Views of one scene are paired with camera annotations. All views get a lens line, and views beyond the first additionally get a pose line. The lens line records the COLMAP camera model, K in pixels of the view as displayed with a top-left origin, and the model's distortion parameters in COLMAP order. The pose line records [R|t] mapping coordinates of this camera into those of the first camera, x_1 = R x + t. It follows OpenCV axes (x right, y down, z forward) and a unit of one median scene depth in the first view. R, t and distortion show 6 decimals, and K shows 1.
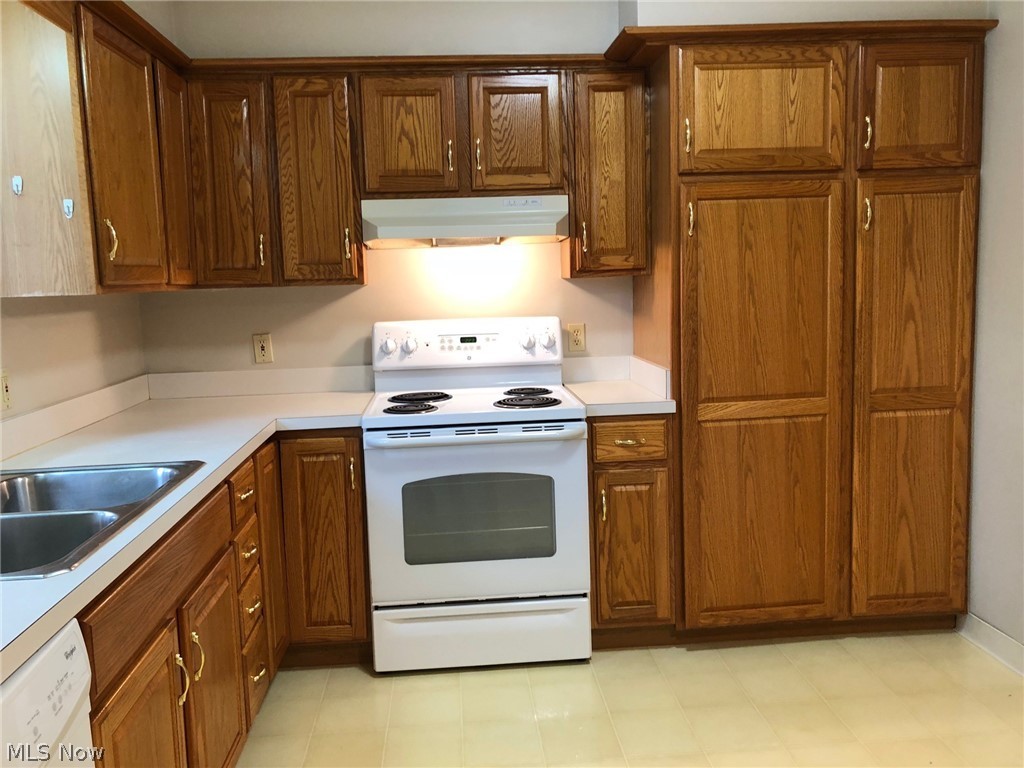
lens RADIAL K [[833.1, 0, 509.9], [0, 833.1, 376.8], [0, 0, 1]] dist [0.056689, -0.072326]
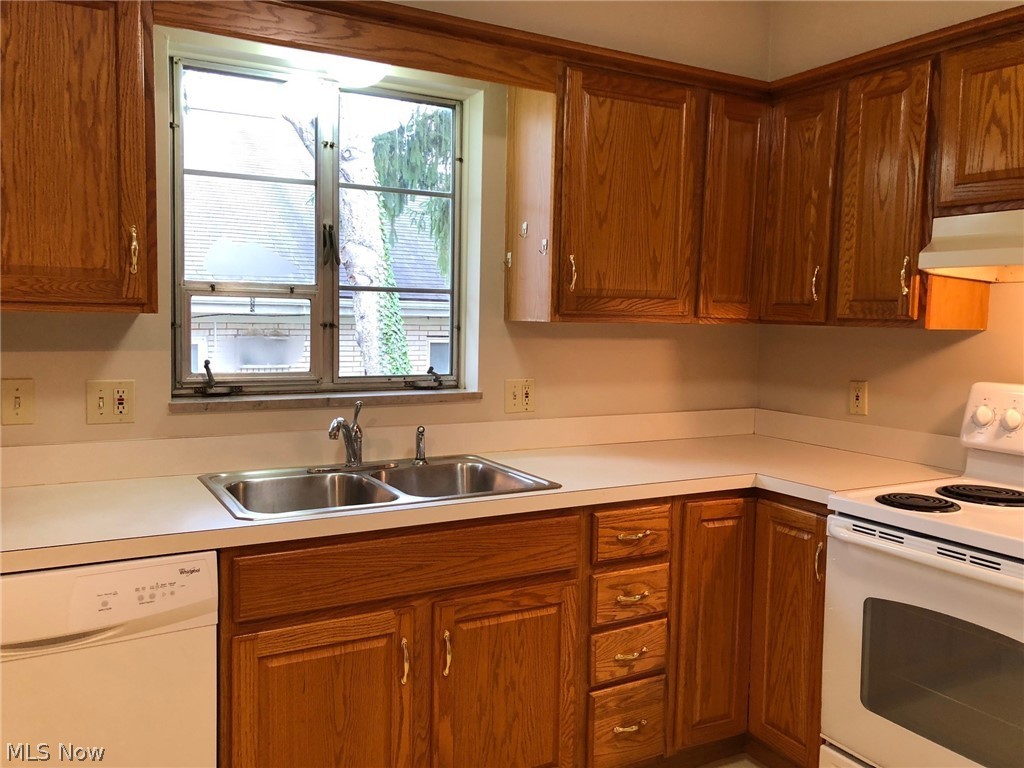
lens RADIAL K [[833.1, 0, 509.9], [0, 833.1, 376.8], [0, 0, 1]] dist [0.056689, -0.072326]
pose [[0.421783, 0.108507, -0.900181, 0.367447], [-0.143693, 0.988266, 0.051797, -0.054841], [0.895238, 0.107502, 0.432426, 0.349064]]
